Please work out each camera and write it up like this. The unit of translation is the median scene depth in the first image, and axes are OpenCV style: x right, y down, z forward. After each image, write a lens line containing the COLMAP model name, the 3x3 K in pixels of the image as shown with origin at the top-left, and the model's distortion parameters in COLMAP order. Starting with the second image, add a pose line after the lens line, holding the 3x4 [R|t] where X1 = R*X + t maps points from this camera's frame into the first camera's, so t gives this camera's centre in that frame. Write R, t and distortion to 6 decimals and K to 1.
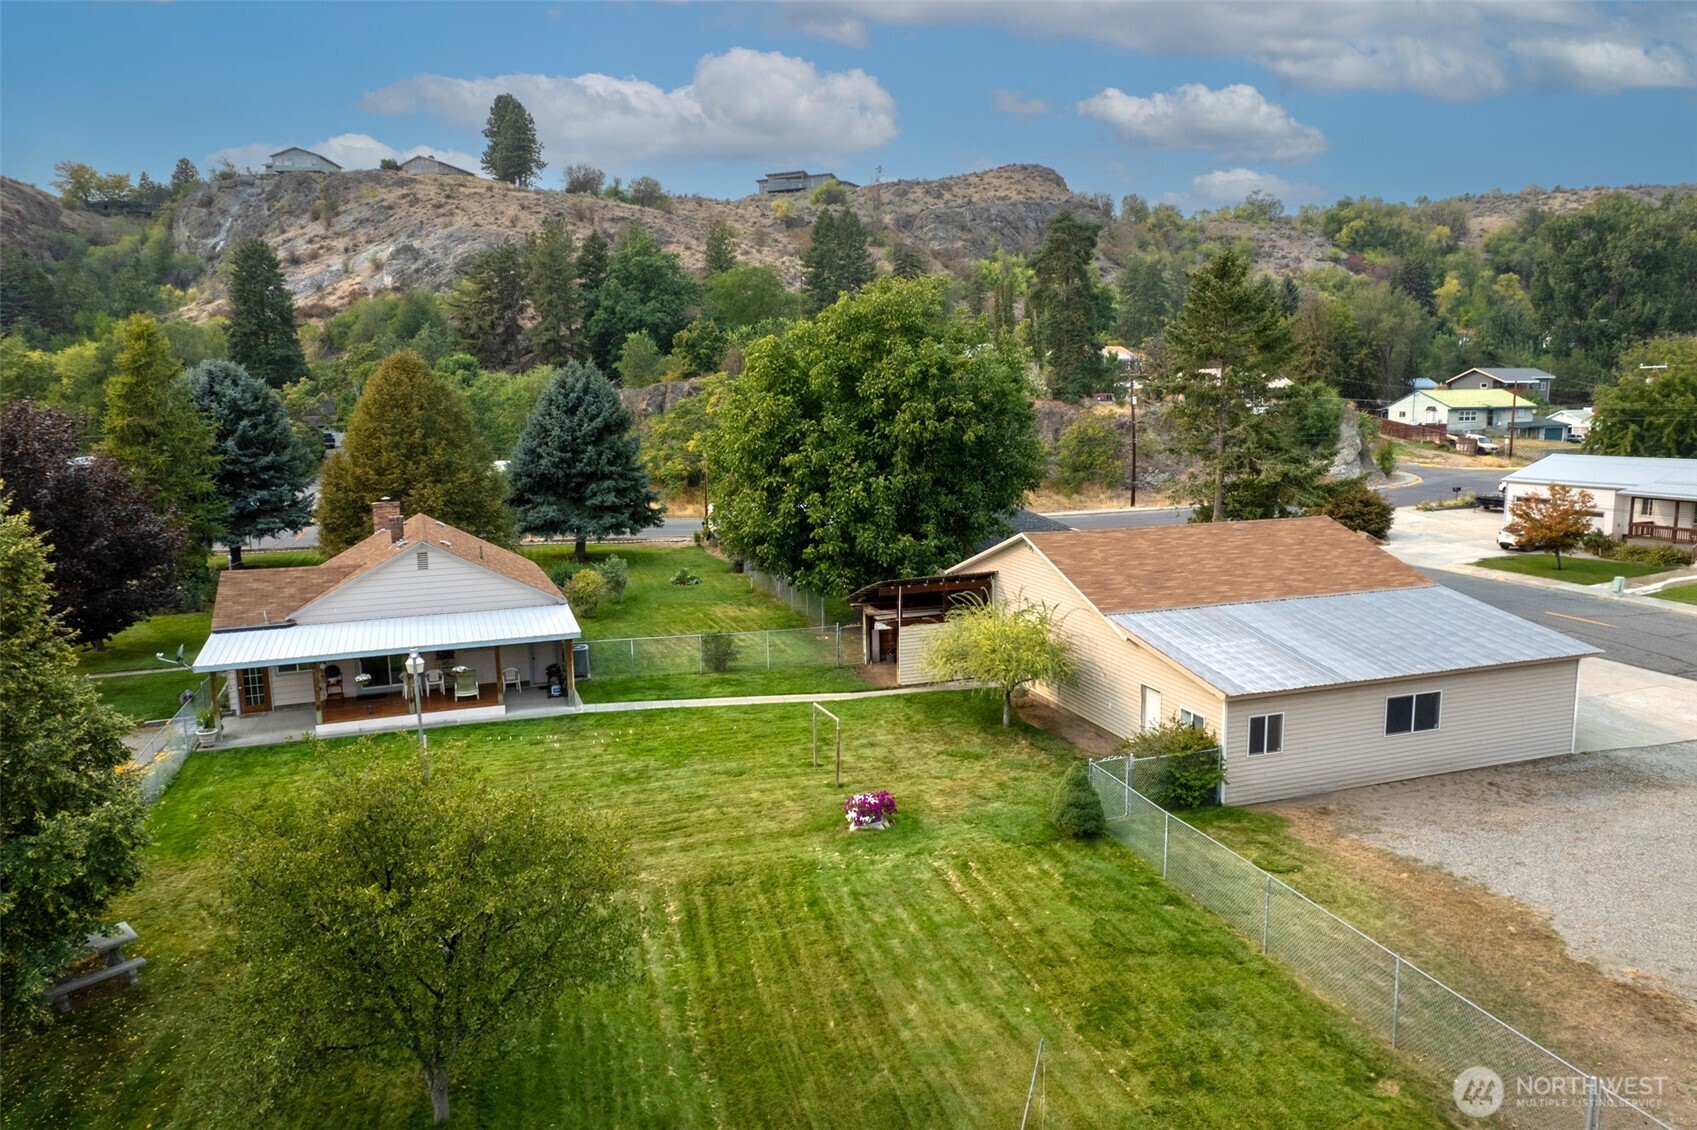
lens RADIAL K [[1079.9, 0, 843.4], [0, 1079.9, 562.7], [0, 0, 1]] dist [-0.074011, 0.052484]
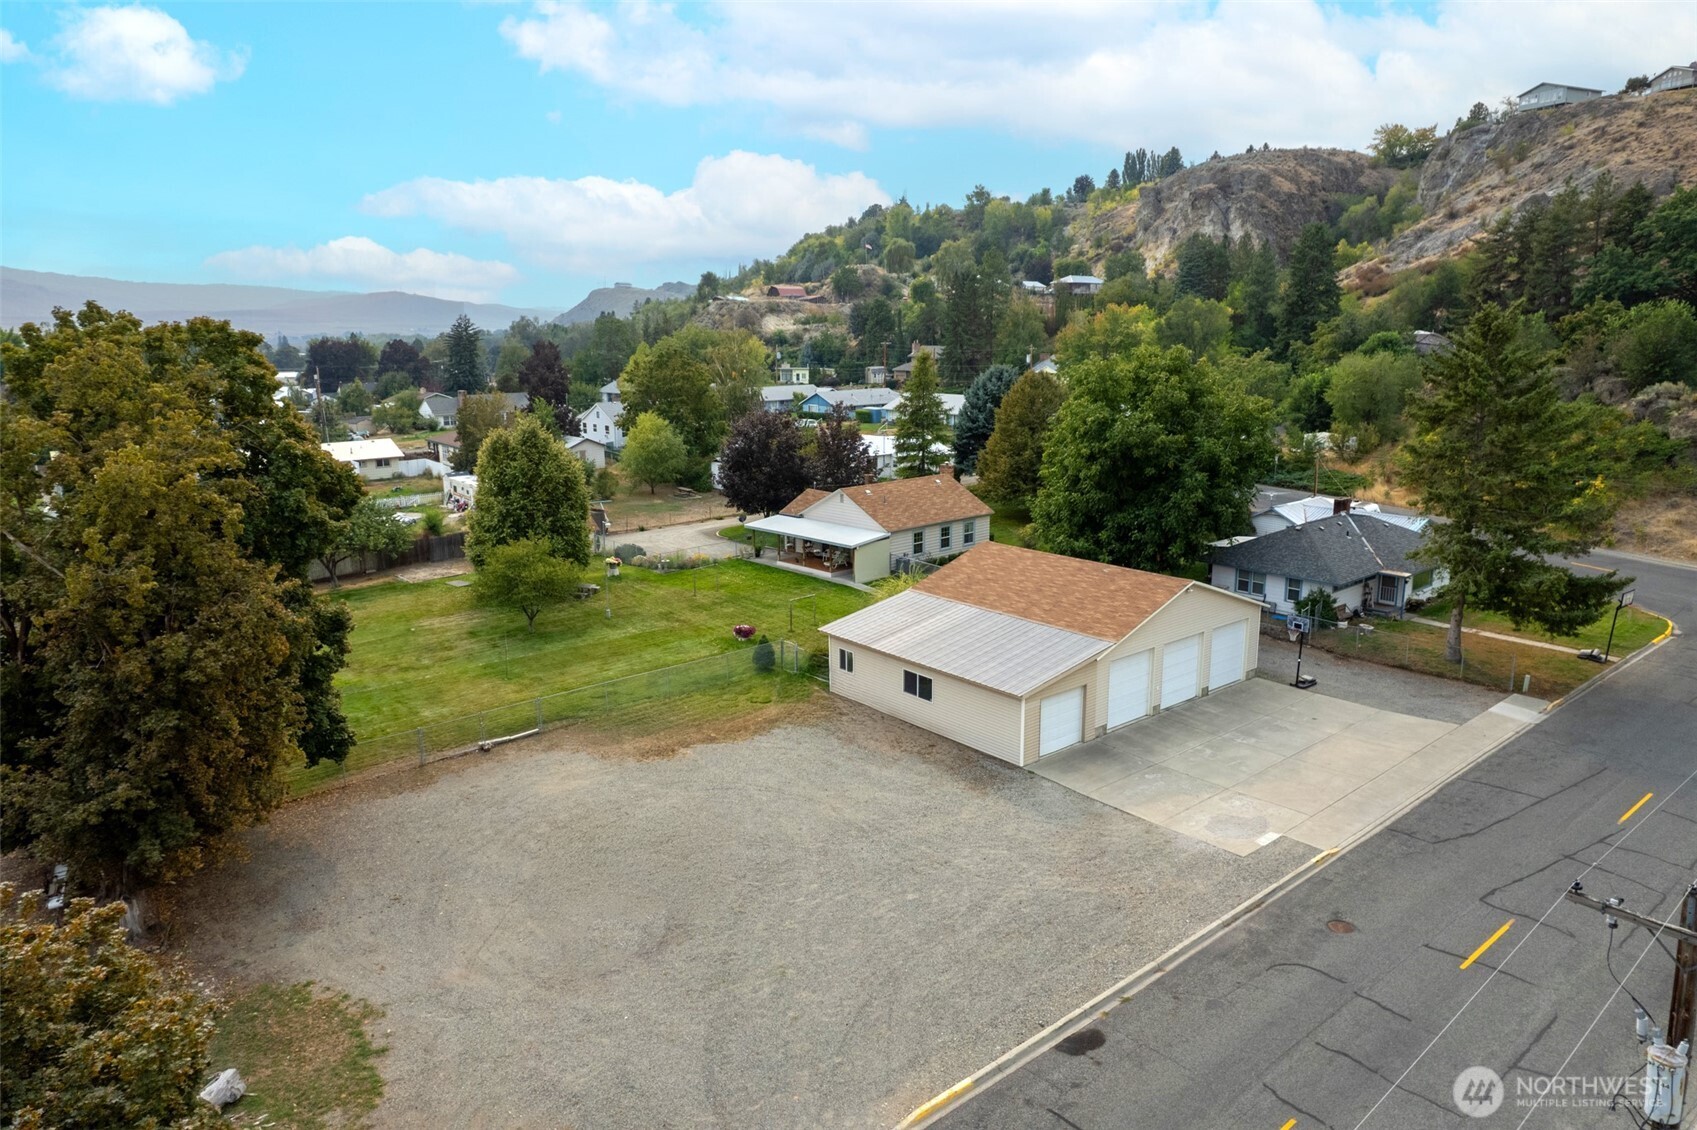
lens RADIAL K [[1079.9, 0, 843.4], [0, 1079.9, 562.7], [0, 0, 1]] dist [-0.074011, 0.052484]
pose [[0.366512, 0.204251, -0.907717, 1.856692], [-0.124770, 0.977584, 0.169593, -0.289251], [0.922010, 0.051099, 0.383780, 0.250875]]
